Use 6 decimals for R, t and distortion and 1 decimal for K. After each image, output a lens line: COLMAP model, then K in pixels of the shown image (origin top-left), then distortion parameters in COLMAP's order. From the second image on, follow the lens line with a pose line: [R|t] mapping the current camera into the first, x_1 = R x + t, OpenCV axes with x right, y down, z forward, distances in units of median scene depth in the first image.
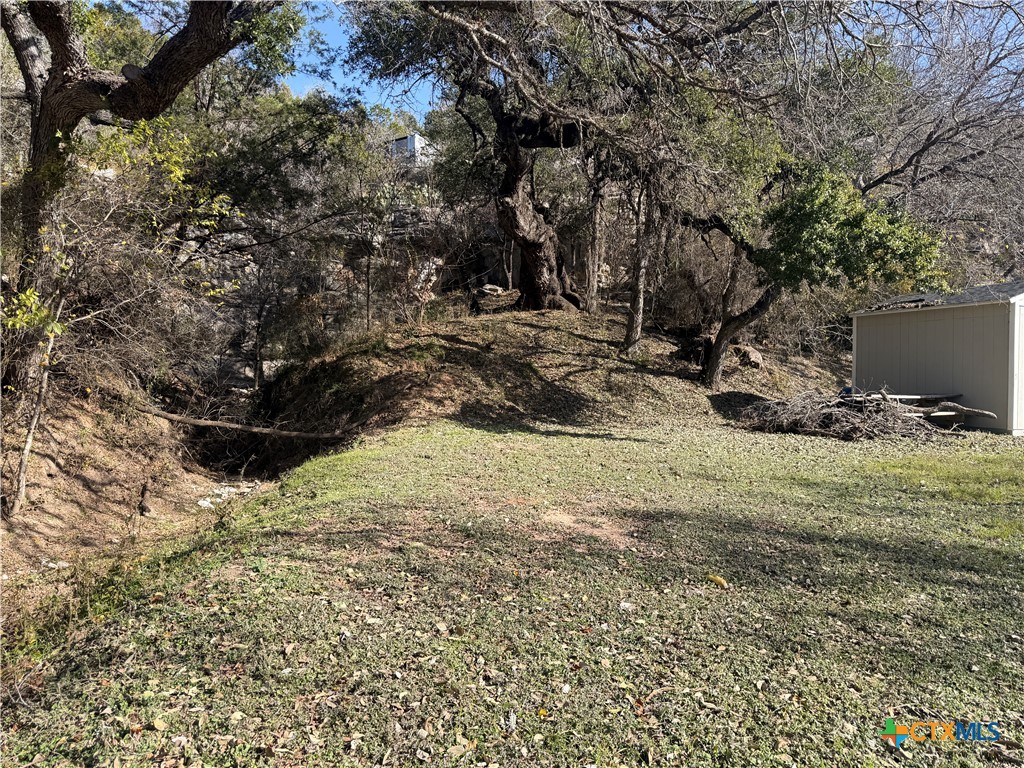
lens RADIAL K [[713.1, 0, 501.5], [0, 713.1, 382.3], [0, 0, 1]] dist [0.066614, -0.012738]
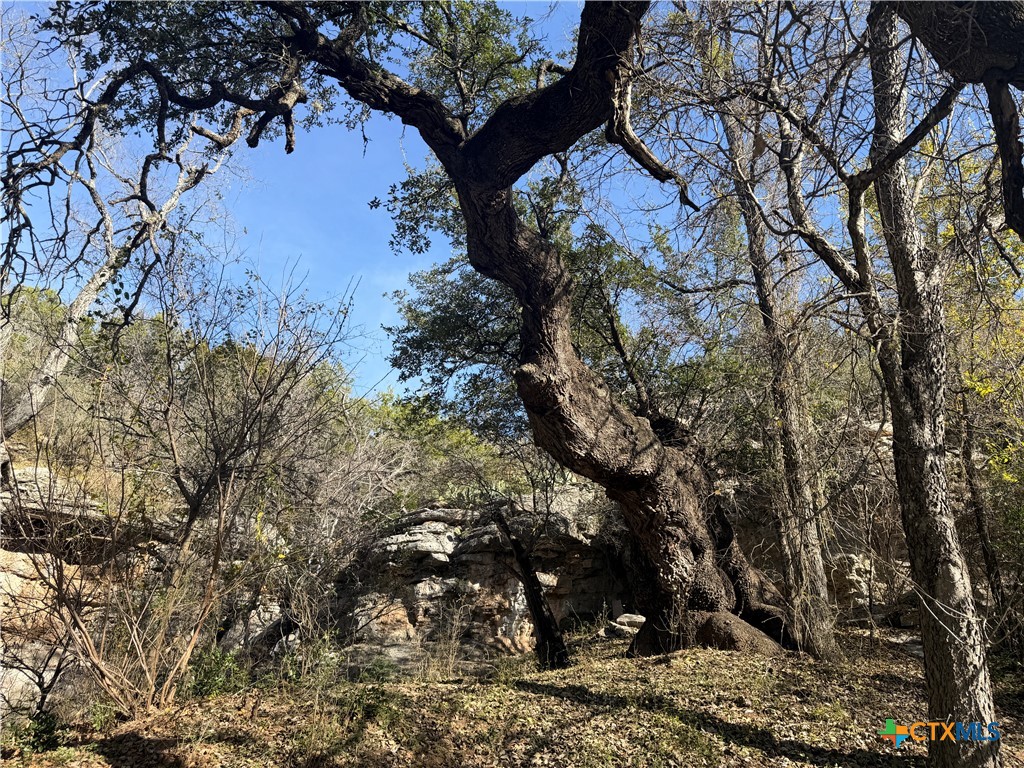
lens RADIAL K [[713.1, 0, 515.4], [0, 713.1, 375.6], [0, 0, 1]] dist [0.066614, -0.012738]
pose [[0.944569, -0.157363, -0.288142, 0.120749], [-0.001661, 0.875344, -0.483498, -0.049510], [0.328309, 0.457176, 0.826561, 0.655241]]
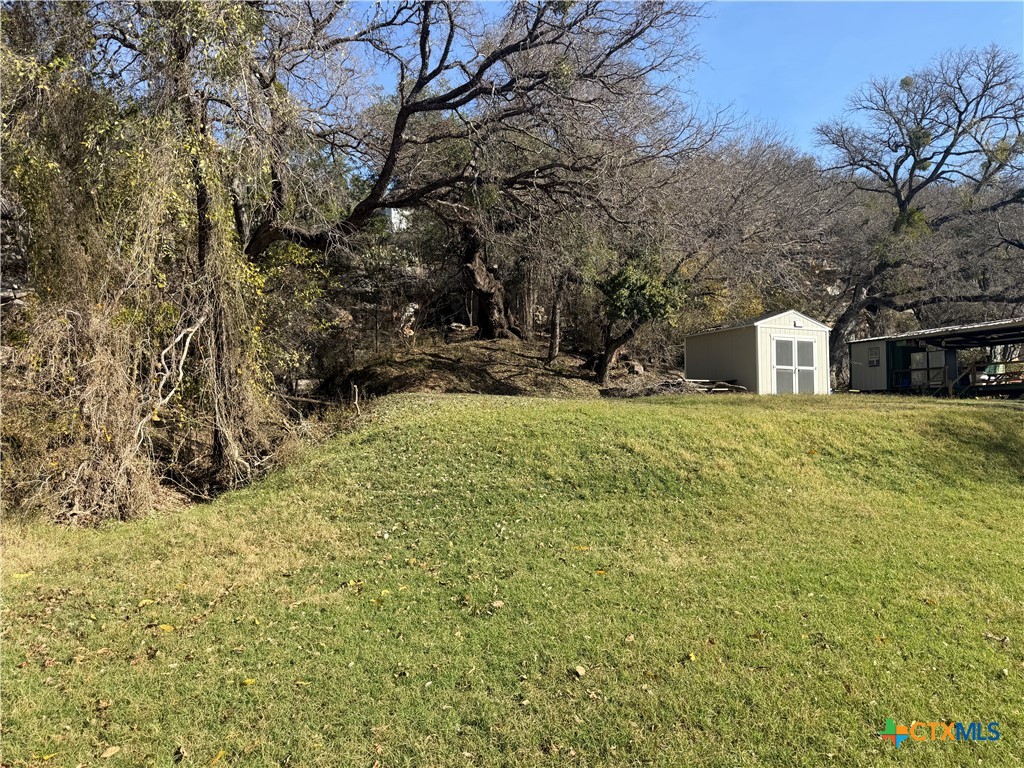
lens RADIAL K [[713.1, 0, 506.5], [0, 713.1, 386.8], [0, 0, 1]] dist [0.066614, -0.012738]
pose [[0.997813, -0.019004, 0.063314, -0.011791], [0.022357, 0.998361, -0.052678, 0.077433], [-0.062209, 0.053978, 0.996602, -0.466399]]
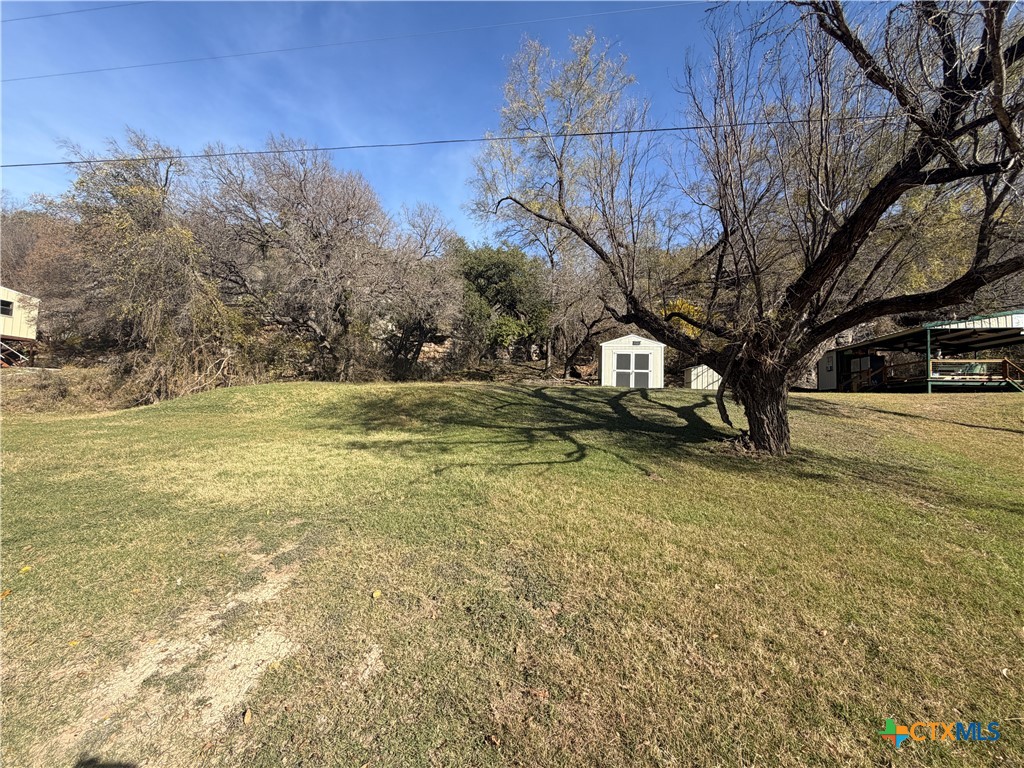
lens RADIAL K [[416.8, 0, 514.3], [0, 416.8, 385.8], [0, 0, 1]] dist [0.002898, 0.000069]
pose [[0.880188, -0.022289, -0.474101, 0.778572], [-0.013191, 0.997362, -0.071379, 0.115751], [0.474441, 0.069081, 0.877573, -0.419157]]
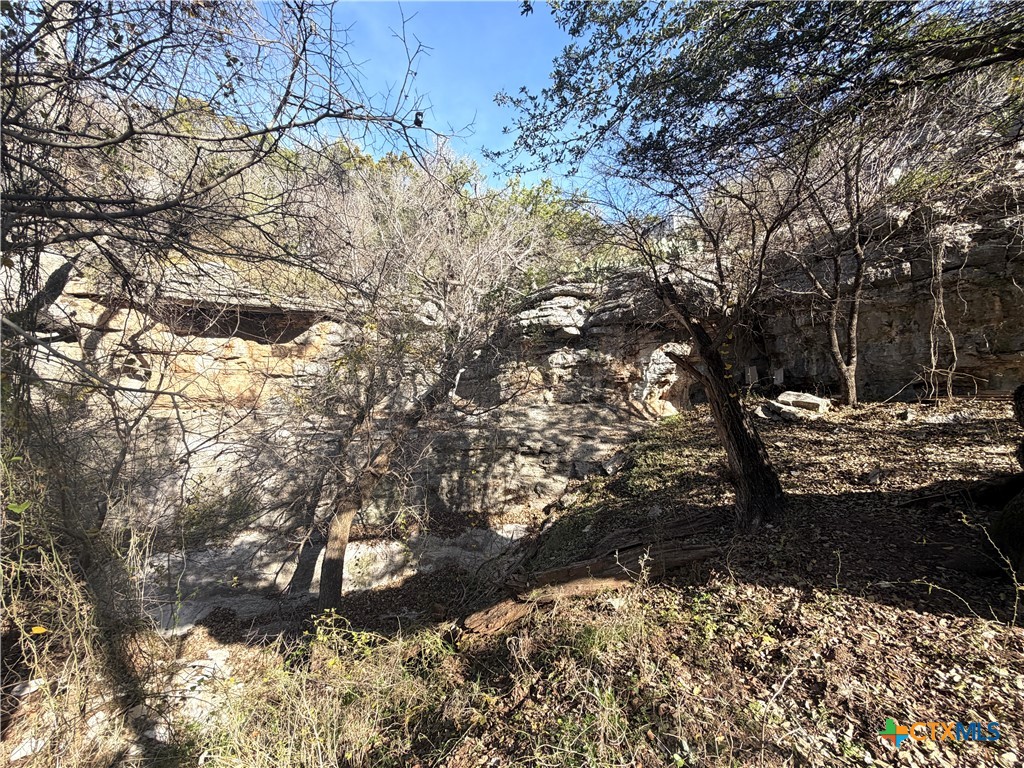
lens RADIAL K [[416.8, 0, 511.6], [0, 416.8, 373.3], [0, 0, 1]] dist [0.002898, 0.000069]
pose [[0.845897, -0.037778, -0.532007, -0.036984], [-0.024268, 0.993729, -0.109152, -0.163789], [0.532794, 0.105242, 0.839675, 0.969766]]
